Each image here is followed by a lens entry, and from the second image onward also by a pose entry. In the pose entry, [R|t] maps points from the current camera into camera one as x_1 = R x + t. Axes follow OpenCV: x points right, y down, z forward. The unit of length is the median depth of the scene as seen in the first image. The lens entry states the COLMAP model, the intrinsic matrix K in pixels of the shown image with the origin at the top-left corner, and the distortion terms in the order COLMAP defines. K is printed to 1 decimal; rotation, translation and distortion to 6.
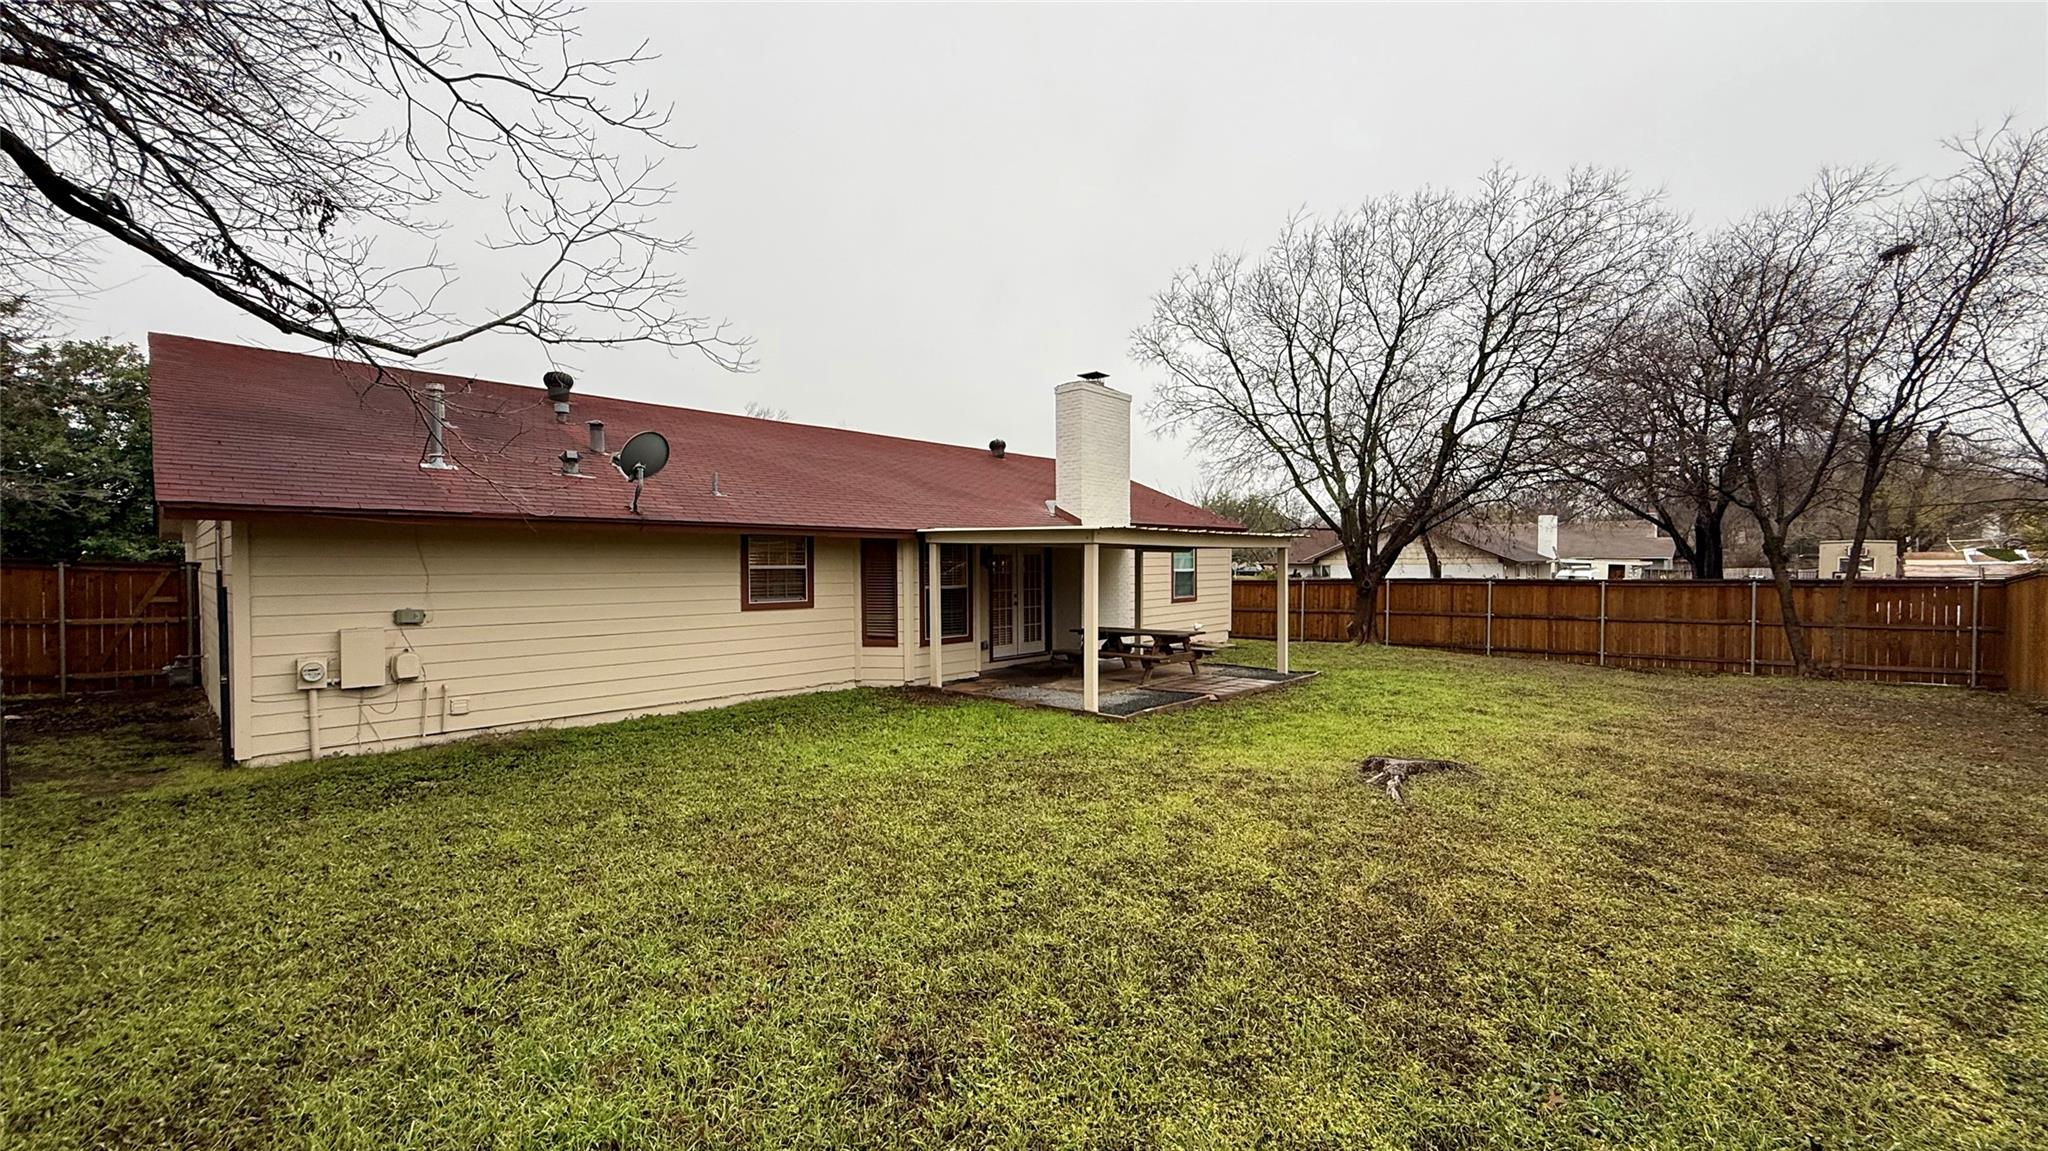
lens RADIAL K [[826.1, 0, 1011.3], [0, 826.1, 573.5], [0, 0, 1]] dist [-0.001253, 0.000010]
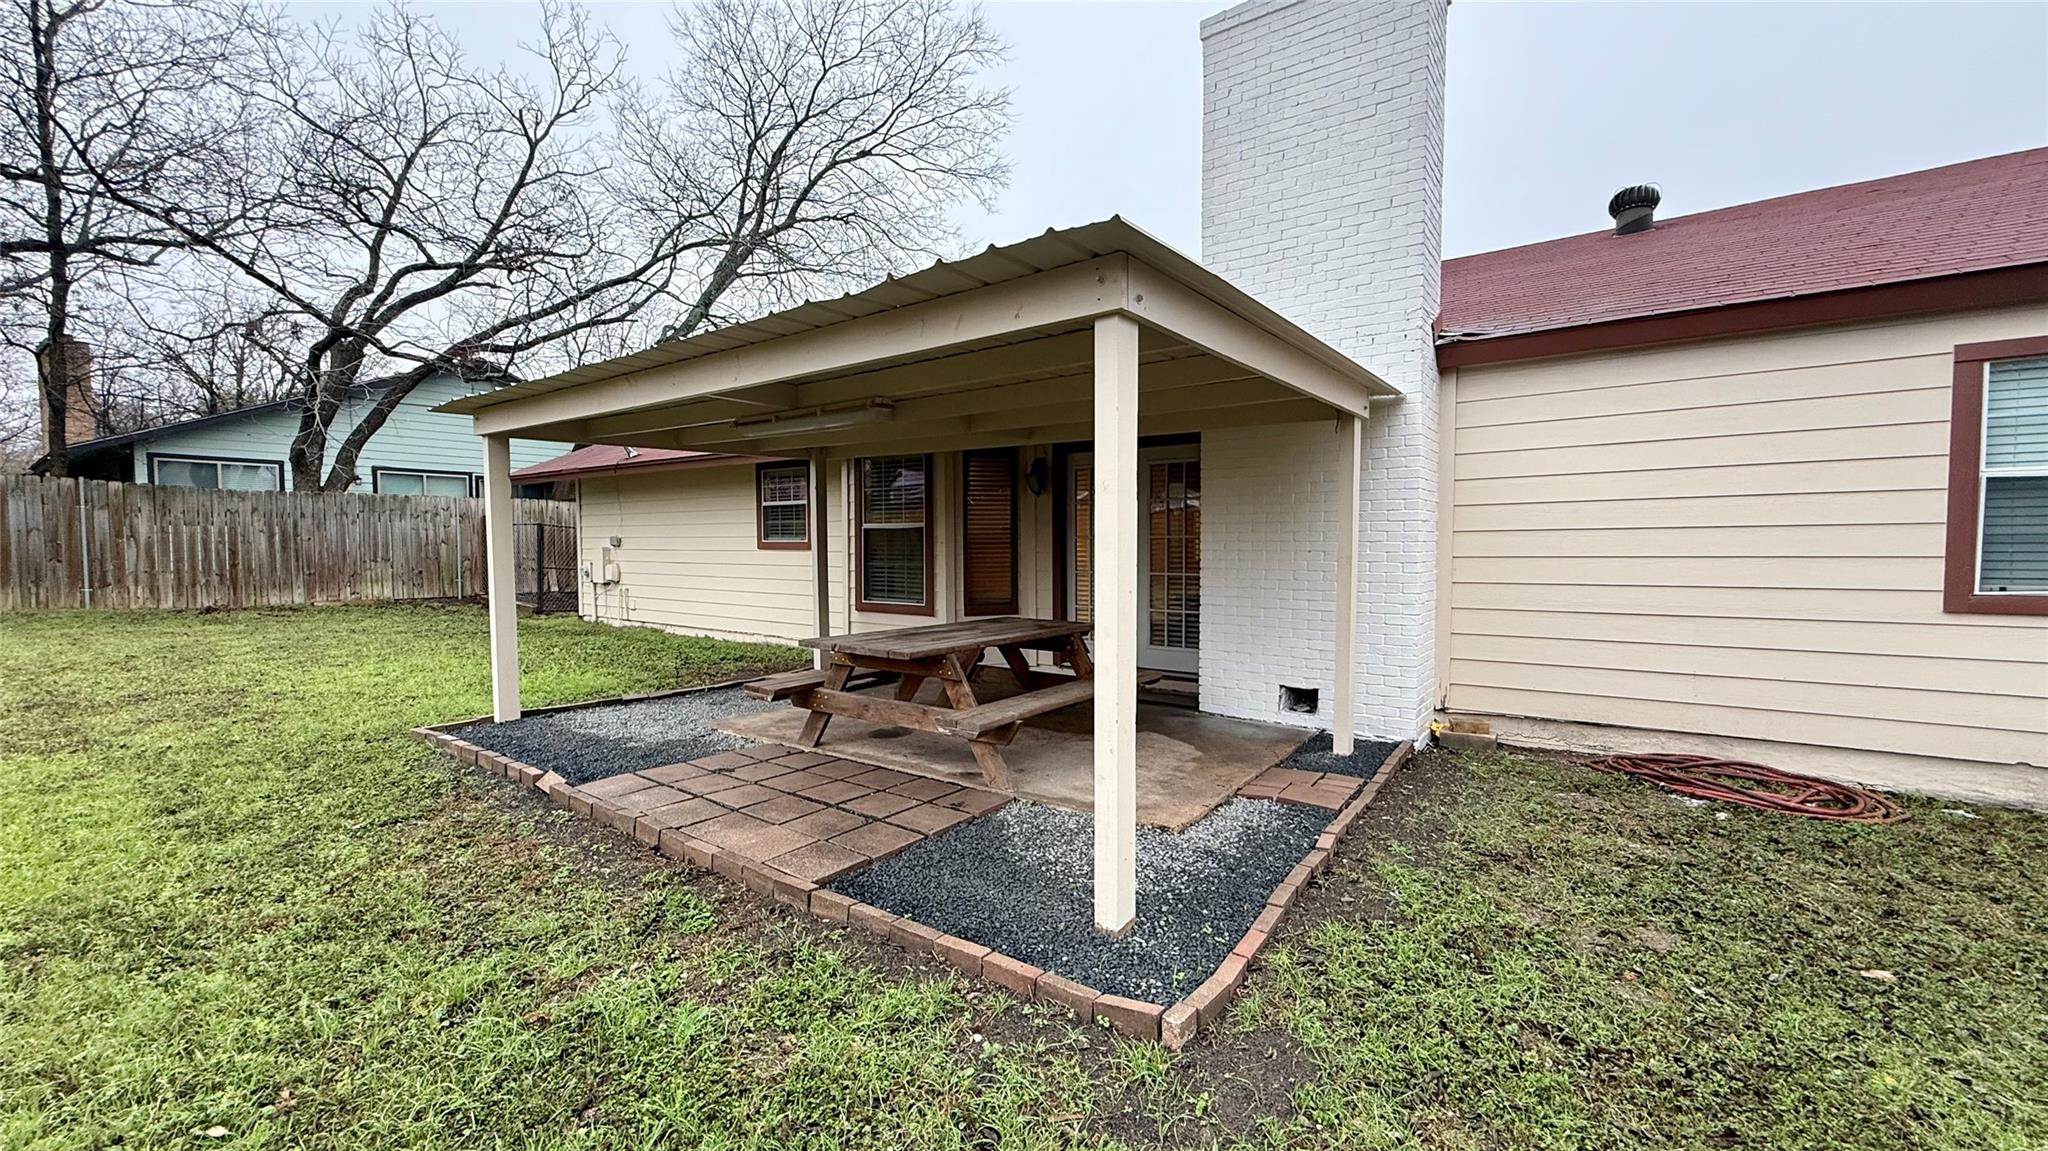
lens RADIAL K [[826.1, 0, 1011.3], [0, 826.1, 573.5], [0, 0, 1]] dist [-0.001253, 0.000010]
pose [[0.122954, 0.043748, -0.991448, 0.563520], [-0.009963, 0.999032, 0.042847, 0.024787], [0.992362, 0.004609, 0.123271, 0.978715]]
